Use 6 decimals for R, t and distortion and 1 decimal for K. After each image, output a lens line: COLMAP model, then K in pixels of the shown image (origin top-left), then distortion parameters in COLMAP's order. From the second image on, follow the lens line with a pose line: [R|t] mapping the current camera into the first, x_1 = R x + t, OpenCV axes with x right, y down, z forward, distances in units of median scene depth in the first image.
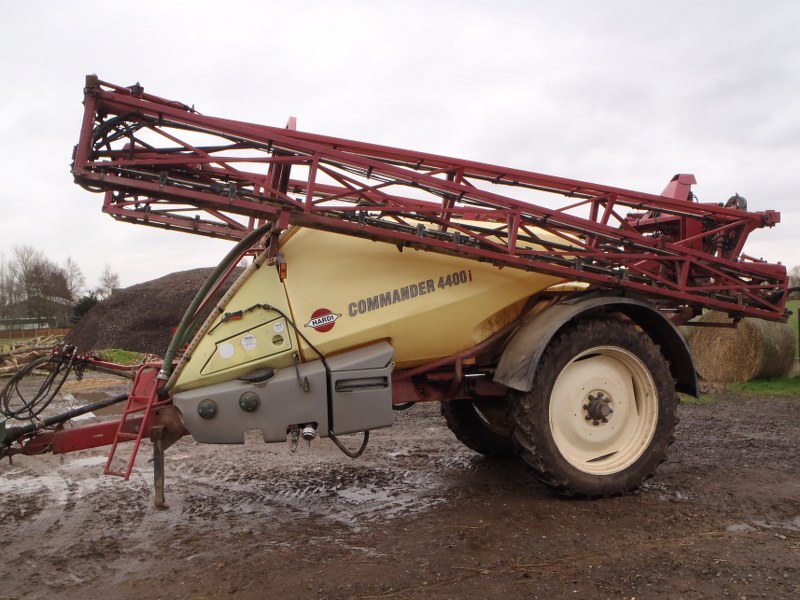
lens RADIAL K [[642.3, 0, 400.0], [0, 642.3, 300.0], [0, 0, 1]] dist [-0.001473, 0.003495]
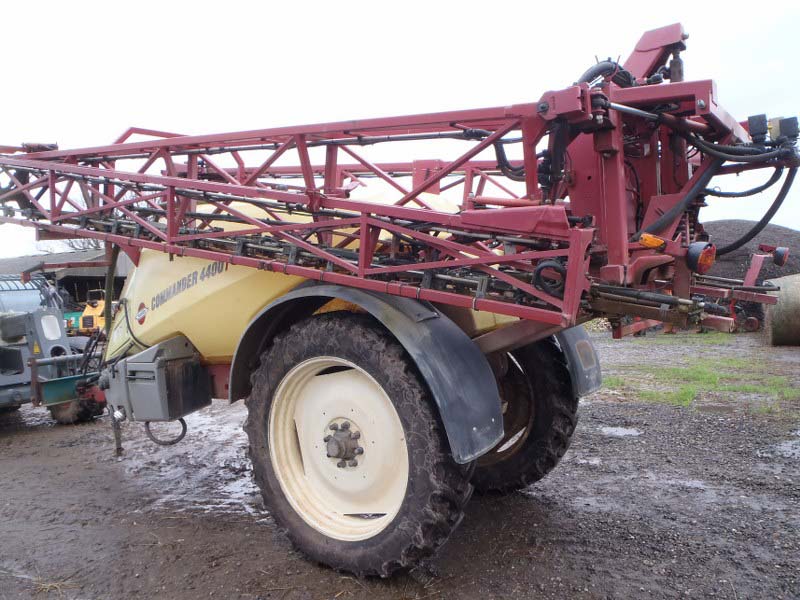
lens RADIAL K [[642.3, 0, 400.0], [0, 642.3, 300.0], [0, 0, 1]] dist [-0.001473, 0.003495]
pose [[0.587540, 0.006389, -0.809170, 0.907182], [0.050383, 0.997740, 0.044461, -0.015664], [0.807625, -0.066891, 0.585890, 0.649778]]
